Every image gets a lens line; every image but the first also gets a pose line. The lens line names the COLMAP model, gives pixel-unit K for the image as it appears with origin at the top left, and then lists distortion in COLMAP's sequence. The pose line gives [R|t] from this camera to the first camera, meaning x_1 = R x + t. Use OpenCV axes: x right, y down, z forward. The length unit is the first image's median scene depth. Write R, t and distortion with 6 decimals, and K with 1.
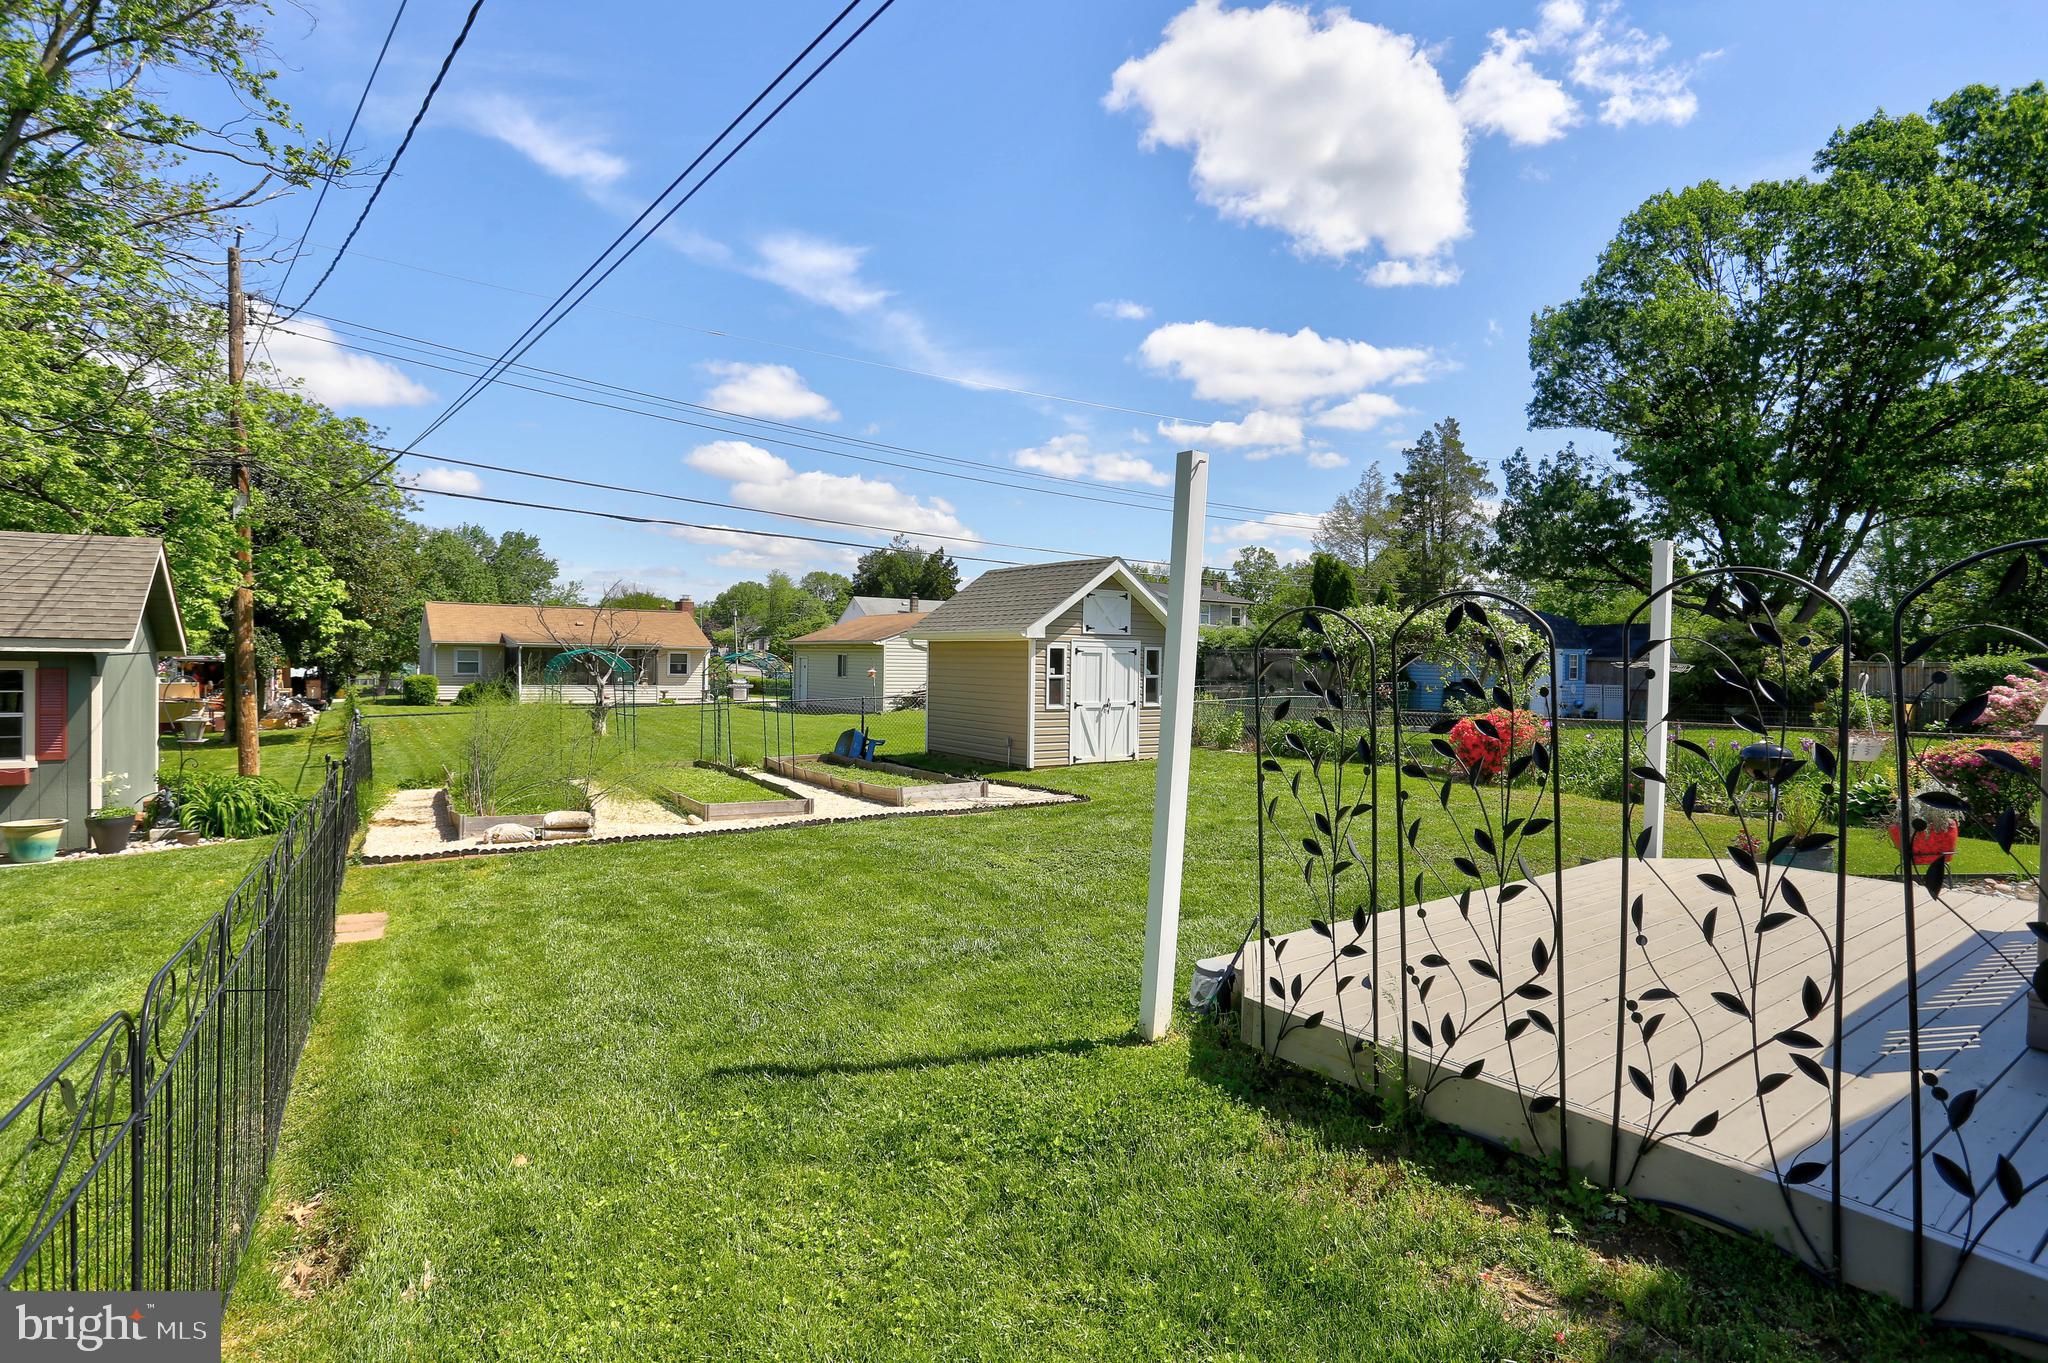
lens RADIAL K [[1026.3, 0, 1053.1], [0, 1026.3, 684.4], [0, 0, 1]] dist [-0.046167, 0.018222]
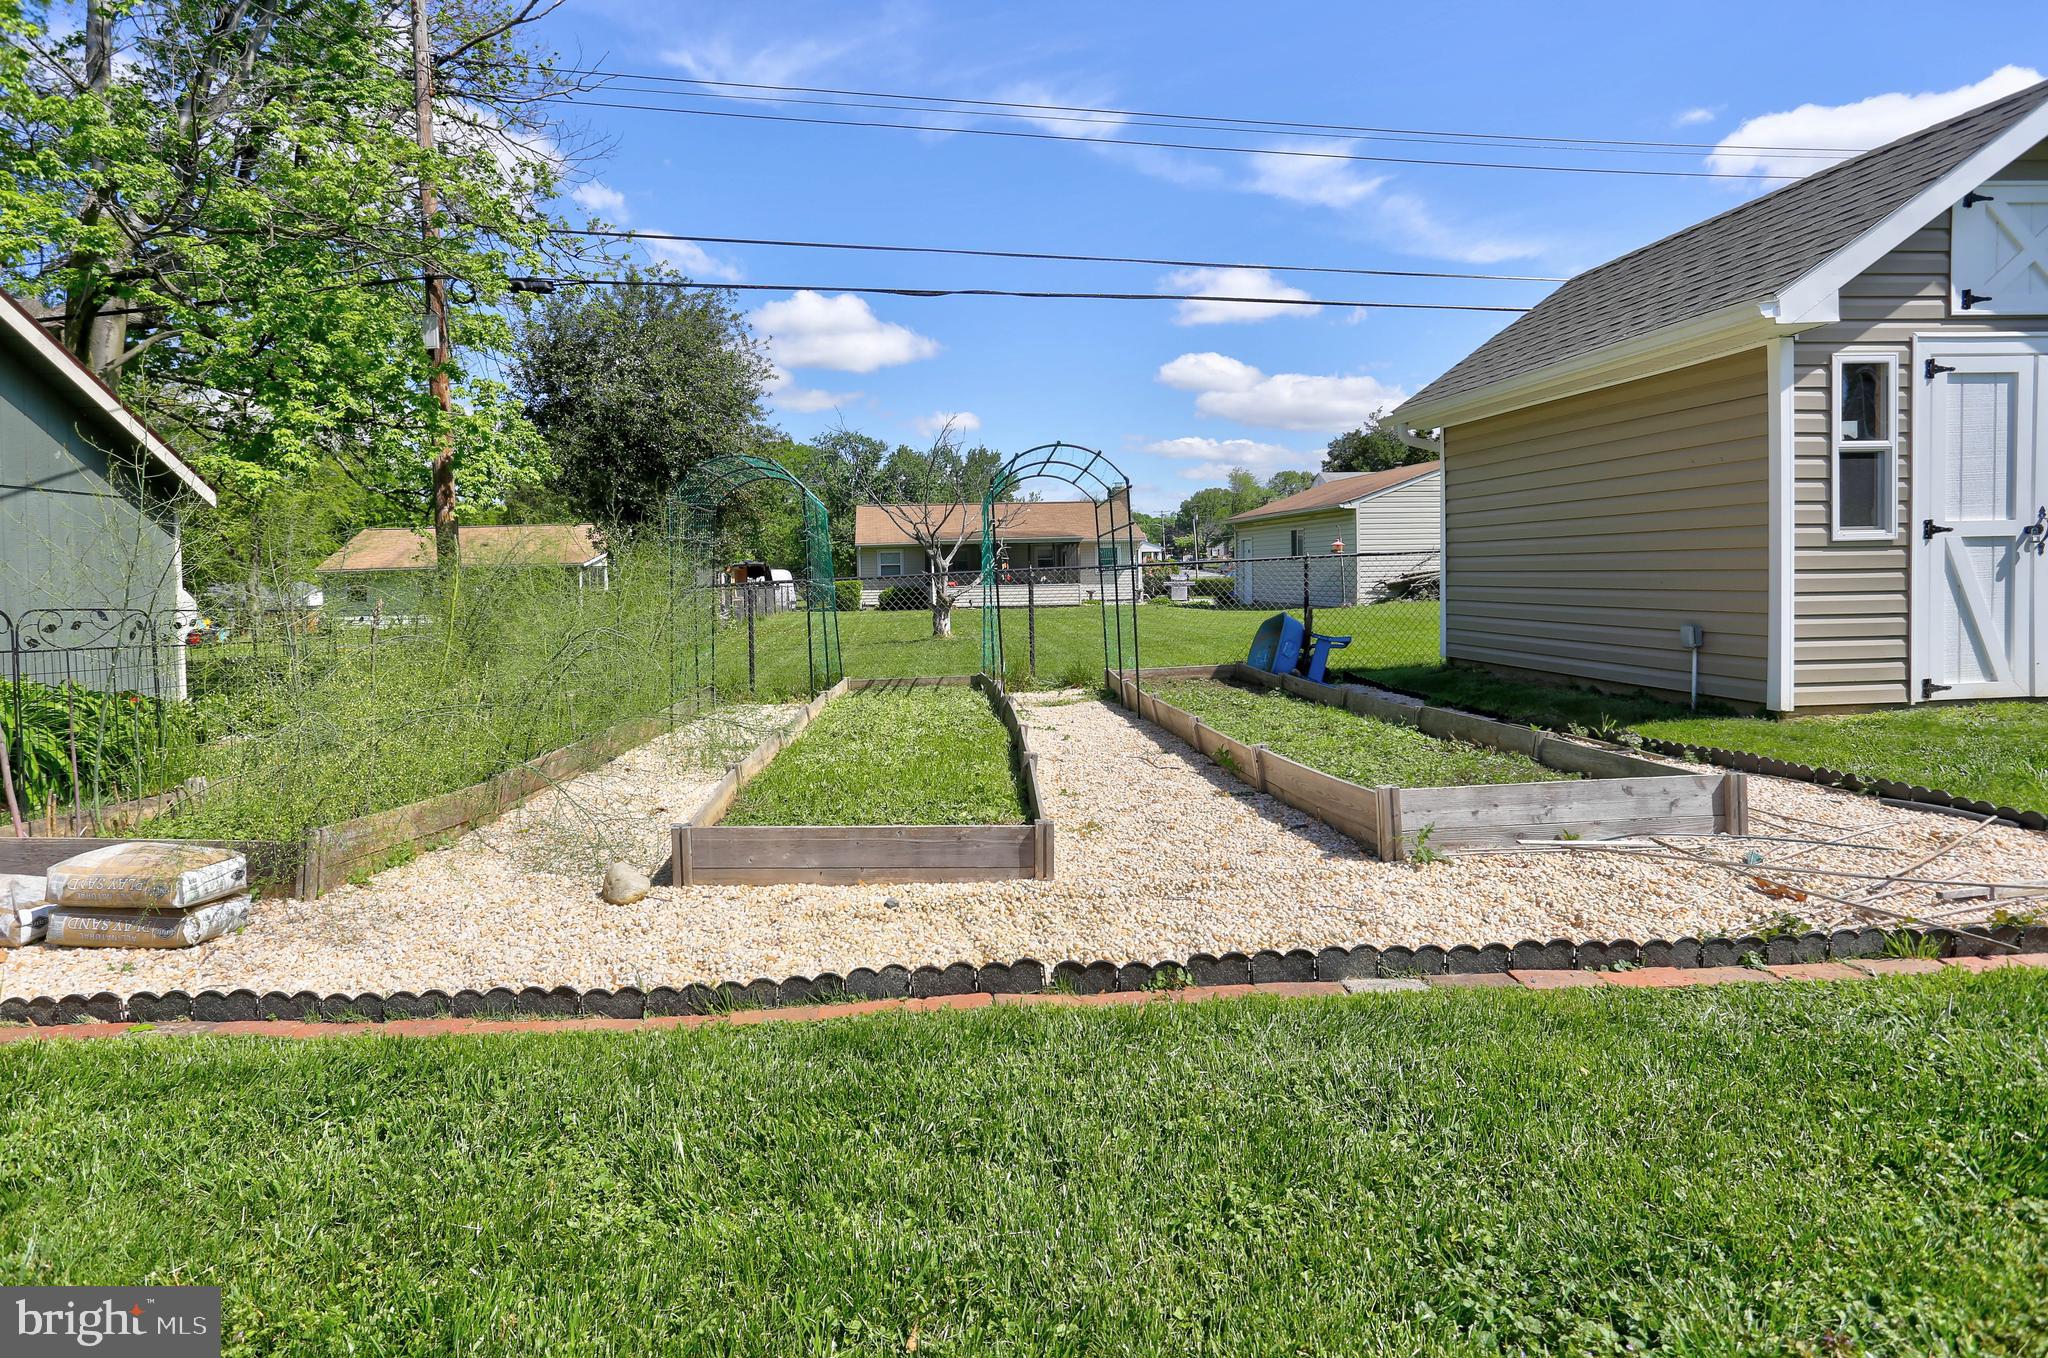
lens RADIAL K [[1026.3, 0, 962.4], [0, 1026.3, 601.2], [0, 0, 1]] dist [-0.046167, 0.018222]
pose [[0.857951, -0.015288, -0.513504, -0.043303], [0.017574, 0.999845, -0.000407, 0.020090], [0.513431, -0.008675, 0.858087, 0.289569]]
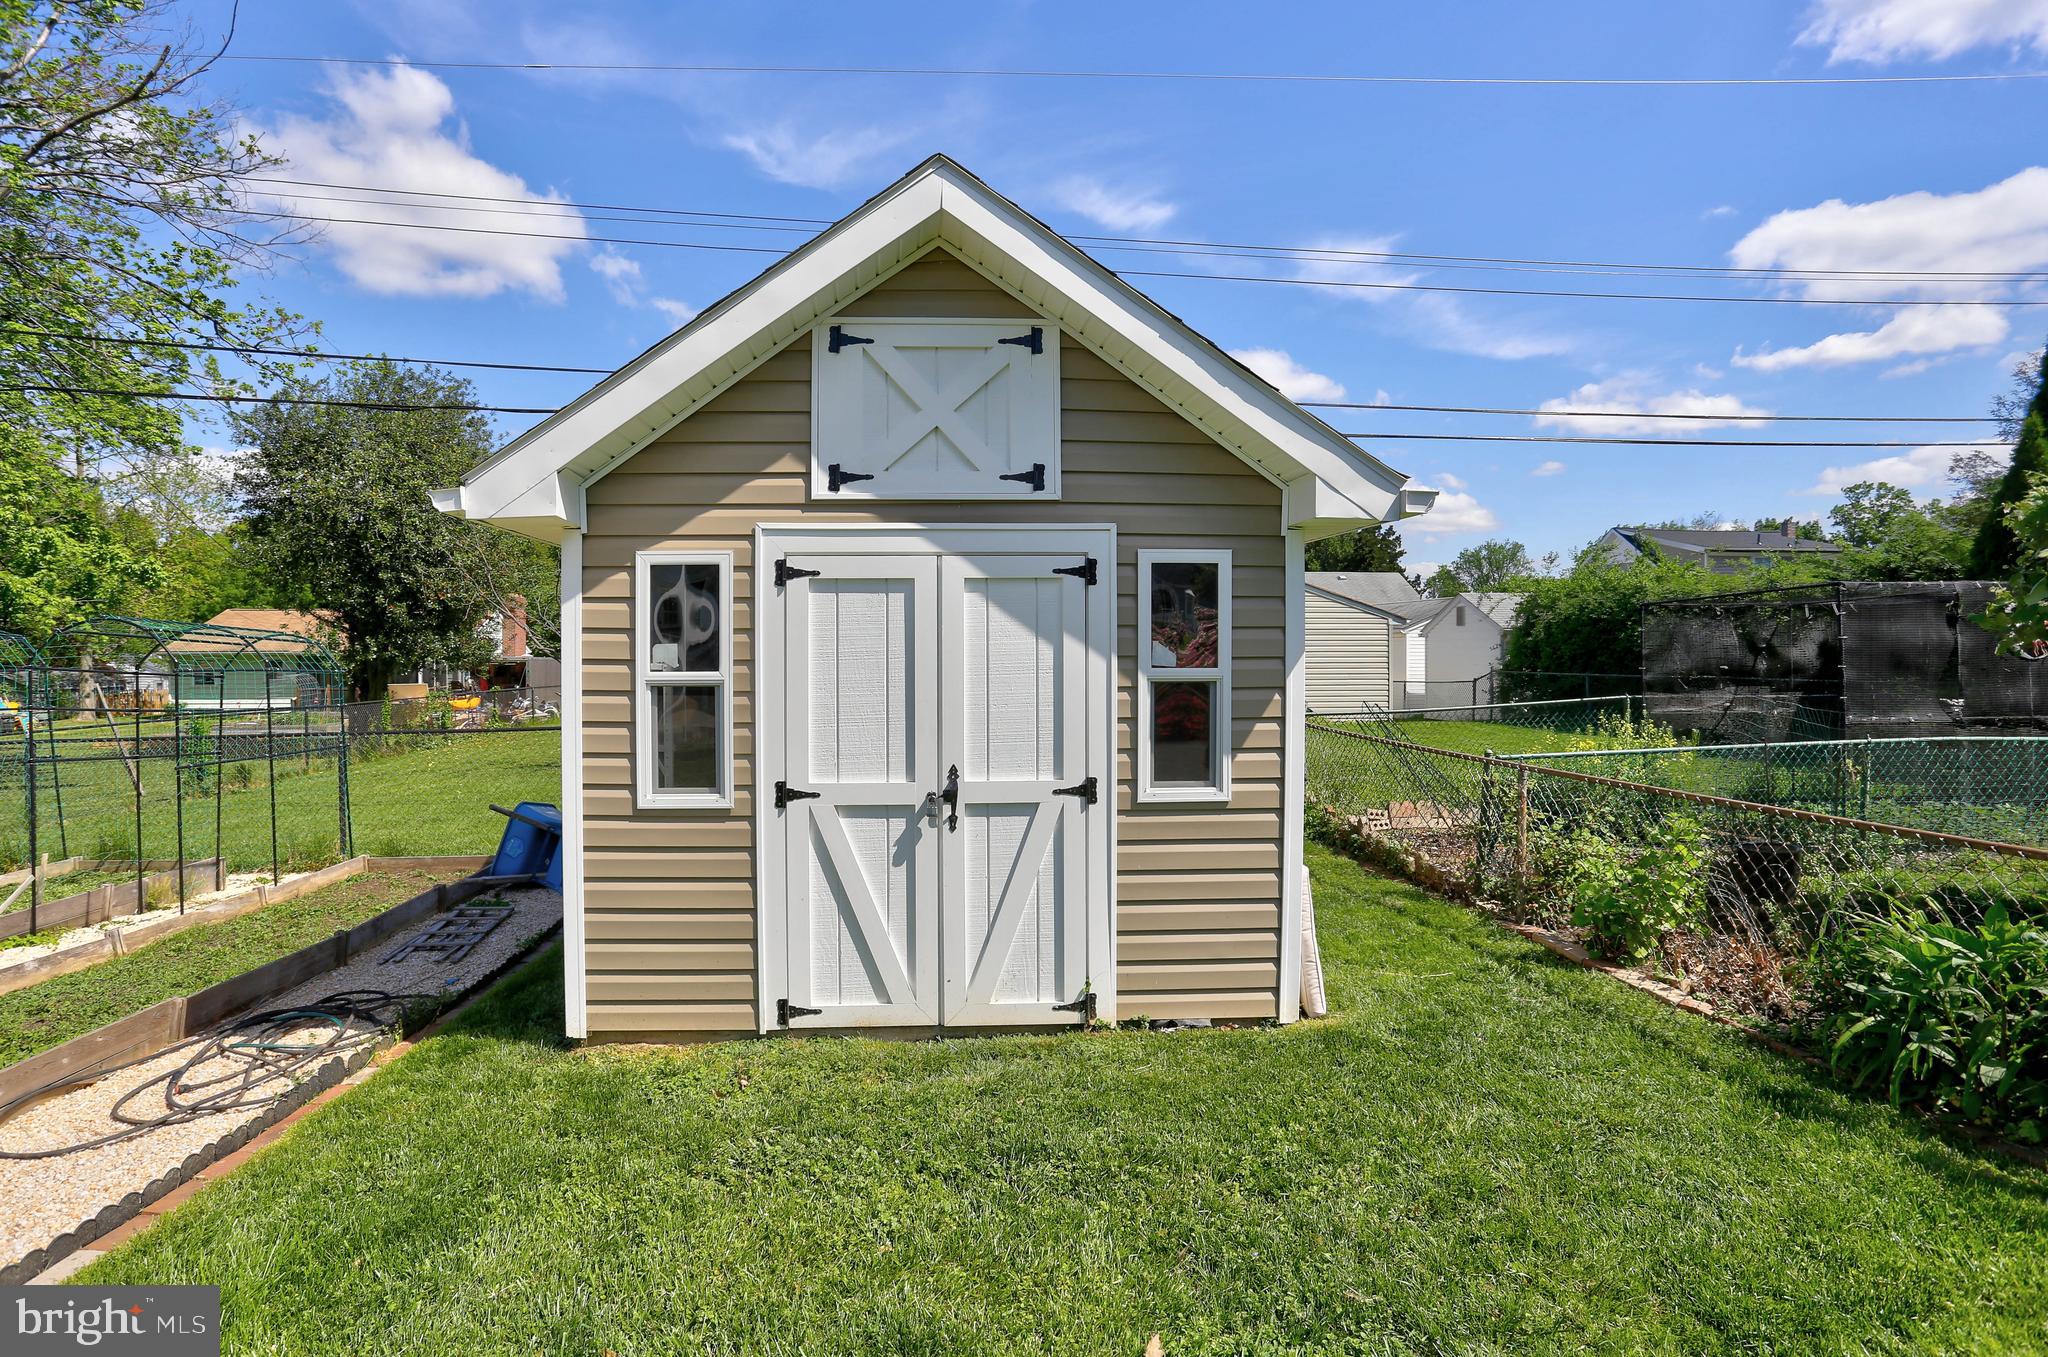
lens RADIAL K [[1026.3, 0, 1004.7], [0, 1026.3, 676.1], [0, 0, 1]] dist [-0.046167, 0.018222]
pose [[0.853851, -0.005333, -0.520491, 0.101588], [-0.000475, 0.999939, -0.011024, -0.002740], [0.520518, 0.009660, 0.853796, 0.428280]]
